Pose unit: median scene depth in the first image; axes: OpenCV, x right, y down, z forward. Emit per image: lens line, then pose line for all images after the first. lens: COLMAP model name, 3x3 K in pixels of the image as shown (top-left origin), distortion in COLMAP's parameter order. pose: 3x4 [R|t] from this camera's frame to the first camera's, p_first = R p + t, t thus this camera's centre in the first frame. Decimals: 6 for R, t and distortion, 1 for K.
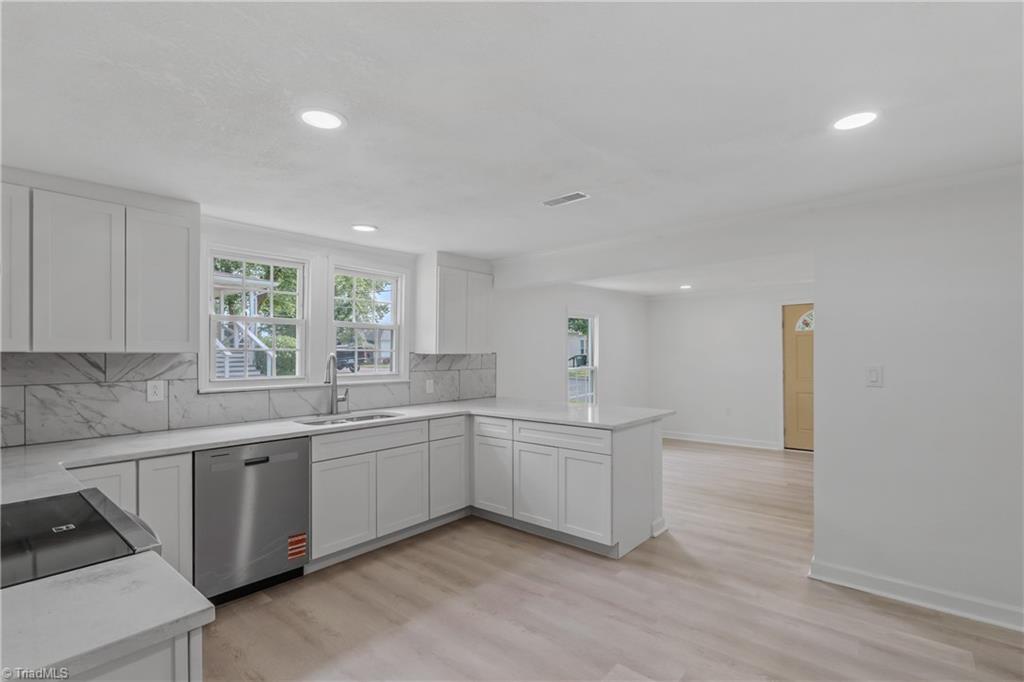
lens RADIAL K [[475.0, 0, 516.4], [0, 475.0, 350.5], [0, 0, 1]] dist [-0.003429, -0.000312]
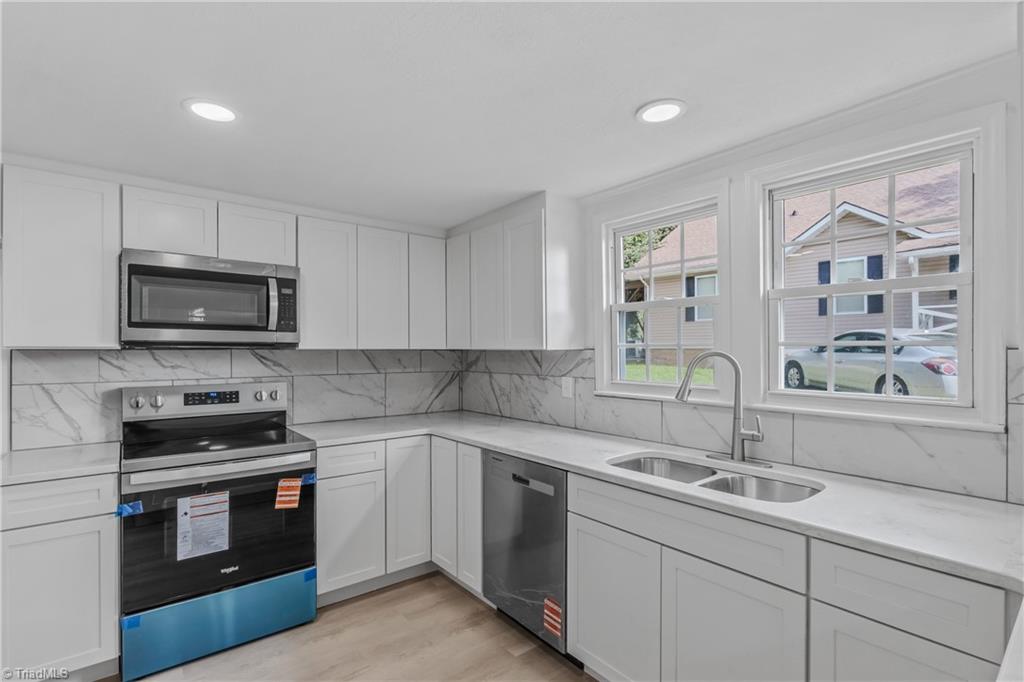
lens RADIAL K [[484.0, 0, 519.8], [0, 484.0, 352.5], [0, 0, 1]] dist [-0.002680, -0.000097]
pose [[-0.188261, 0.005285, -0.982105, 0.238923], [0.007113, 0.999967, 0.004017, 0.005410], [0.982093, -0.006229, -0.188292, 0.964510]]
